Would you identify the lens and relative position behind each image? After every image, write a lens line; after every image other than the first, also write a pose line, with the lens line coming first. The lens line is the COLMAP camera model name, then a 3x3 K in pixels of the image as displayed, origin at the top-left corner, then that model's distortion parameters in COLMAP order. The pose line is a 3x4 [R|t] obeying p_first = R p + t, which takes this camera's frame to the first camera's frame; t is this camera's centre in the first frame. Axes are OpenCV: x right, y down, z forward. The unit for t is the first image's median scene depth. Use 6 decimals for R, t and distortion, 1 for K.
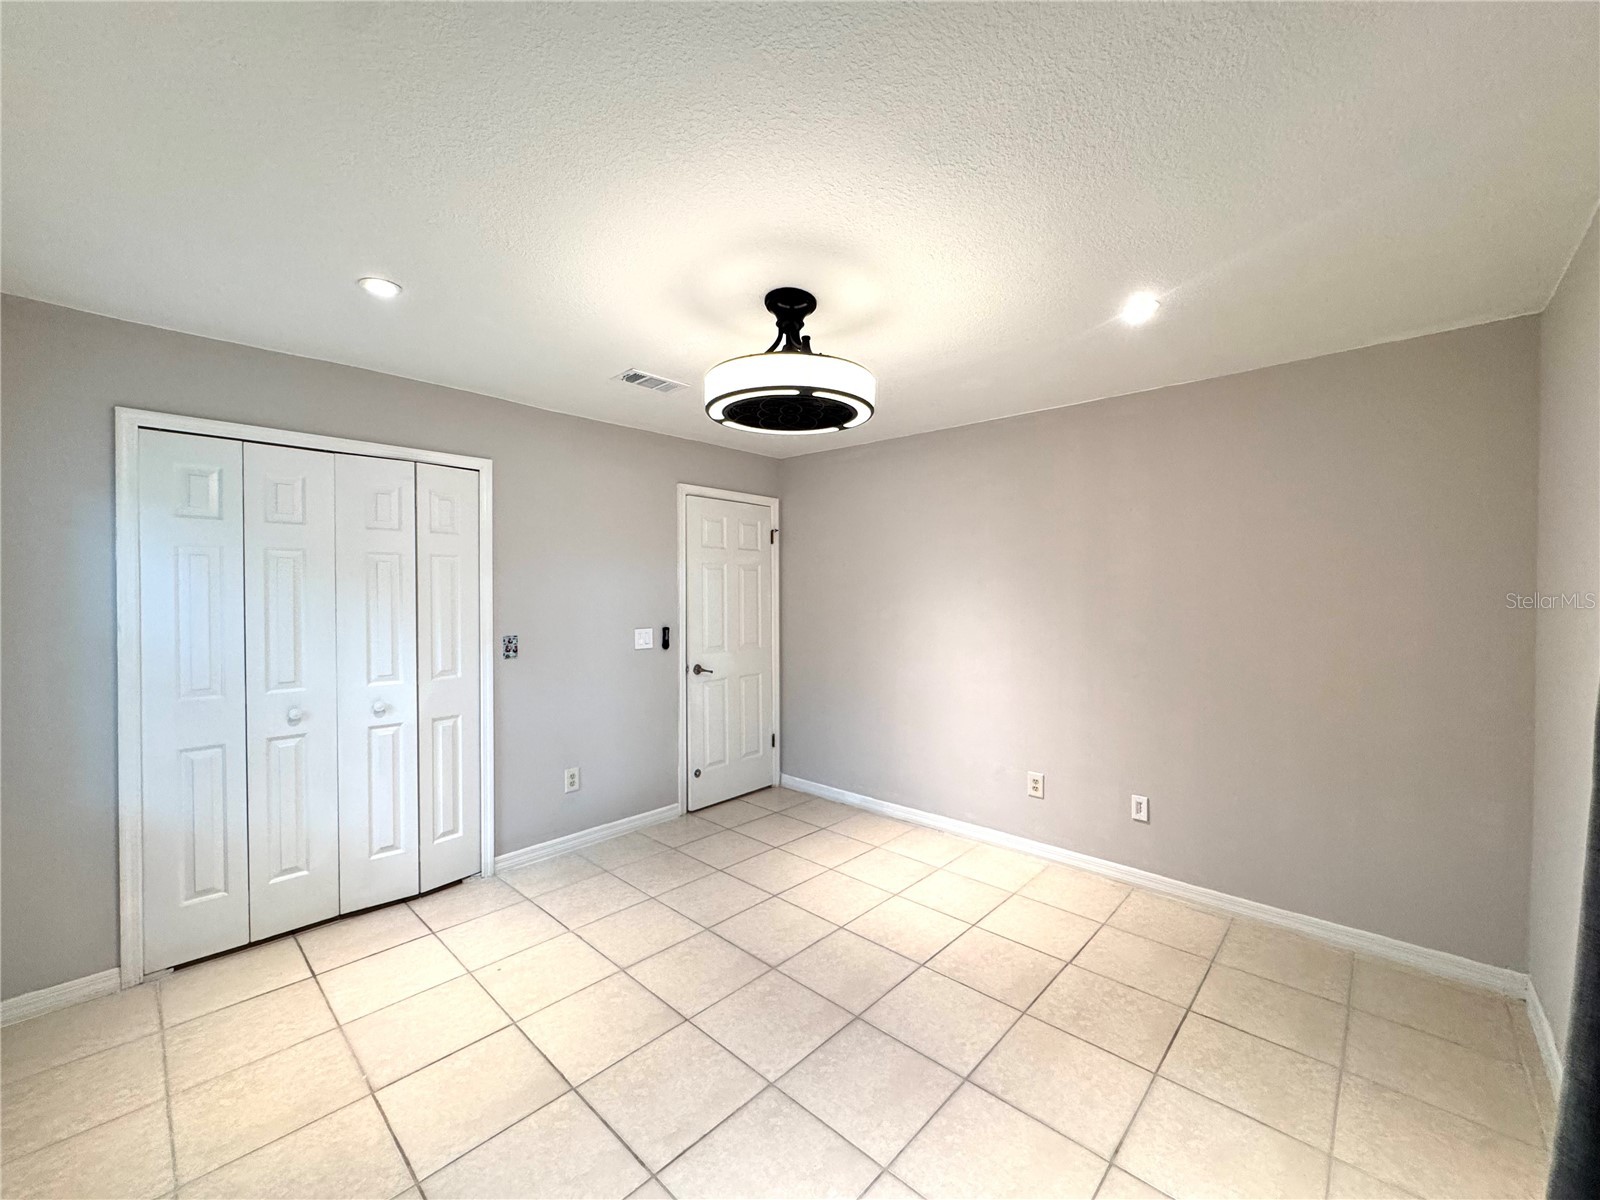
lens RADIAL K [[641.1, 0, 795.5], [0, 641.1, 598.1], [0, 0, 1]] dist [-0.002280, 0.000148]
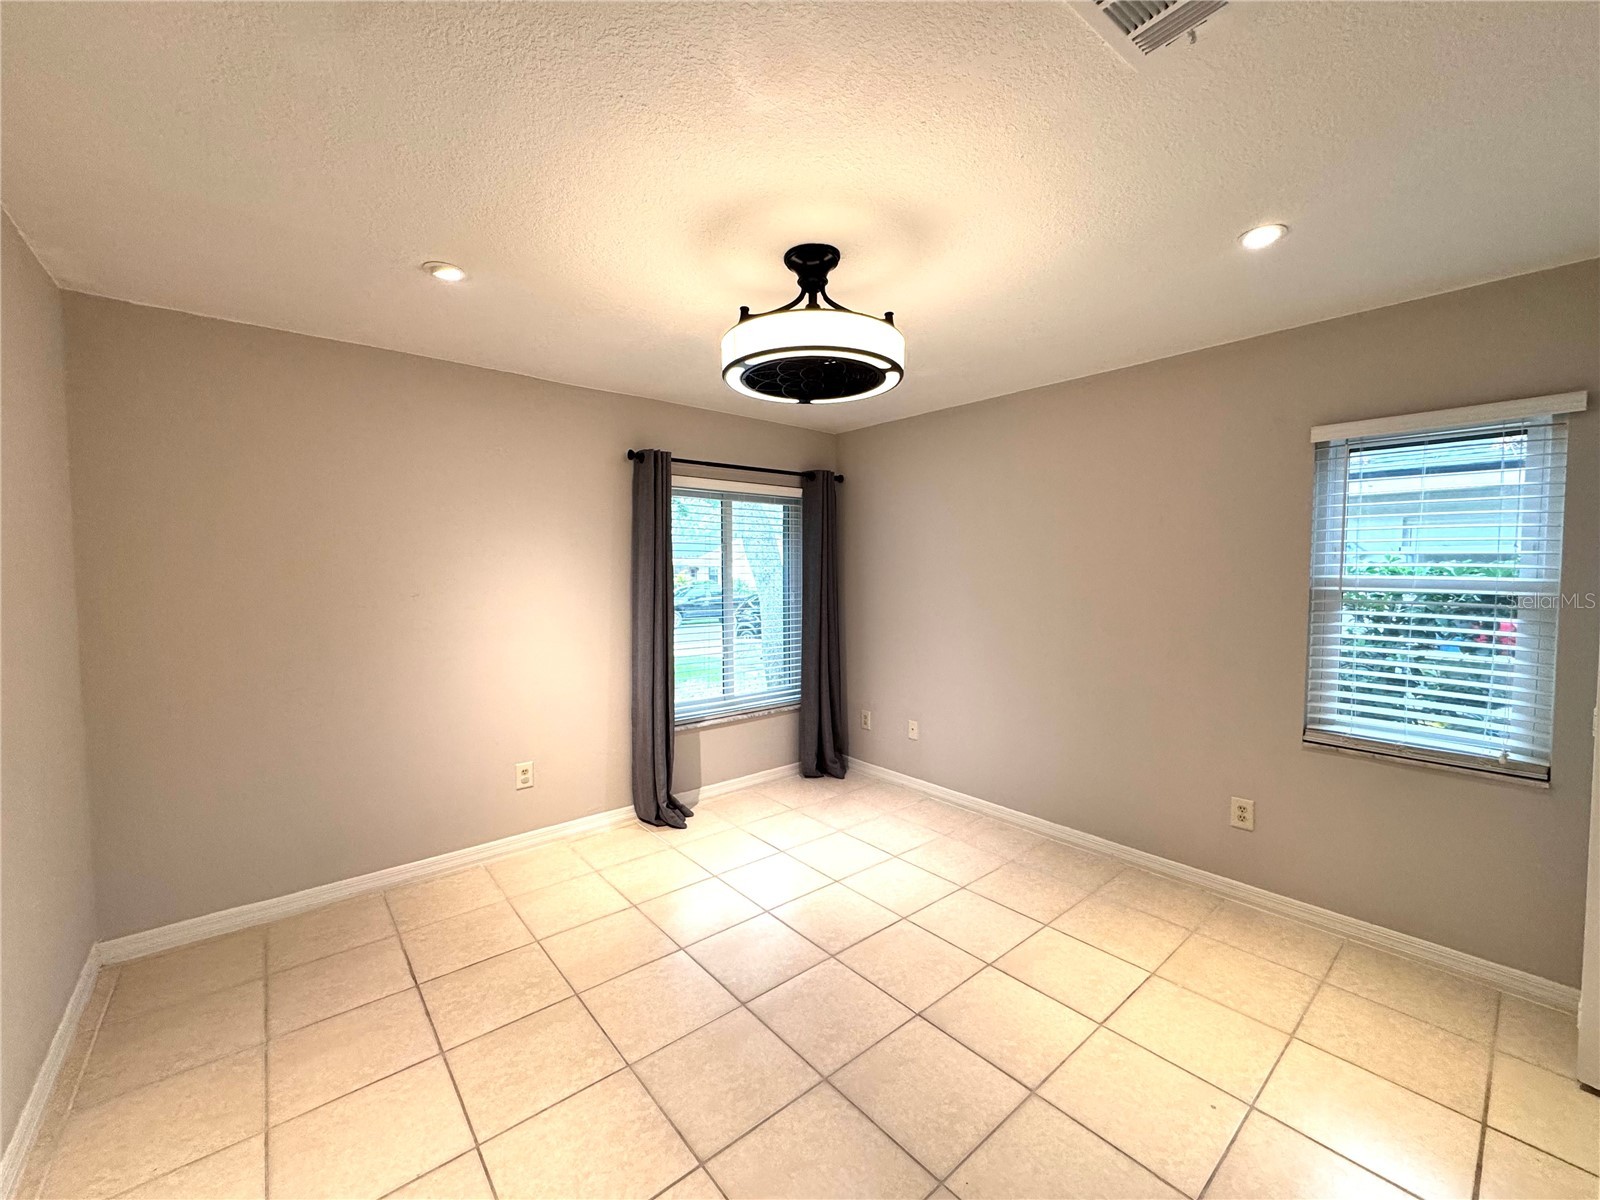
lens RADIAL K [[641.1, 0, 797.8], [0, 641.1, 596.8], [0, 0, 1]] dist [-0.002280, 0.000148]
pose [[-0.993205, -0.007234, 0.116151, -0.090954], [-0.000576, 0.998359, 0.057255, -0.024598], [-0.116374, 0.056799, -0.991580, 1.832173]]
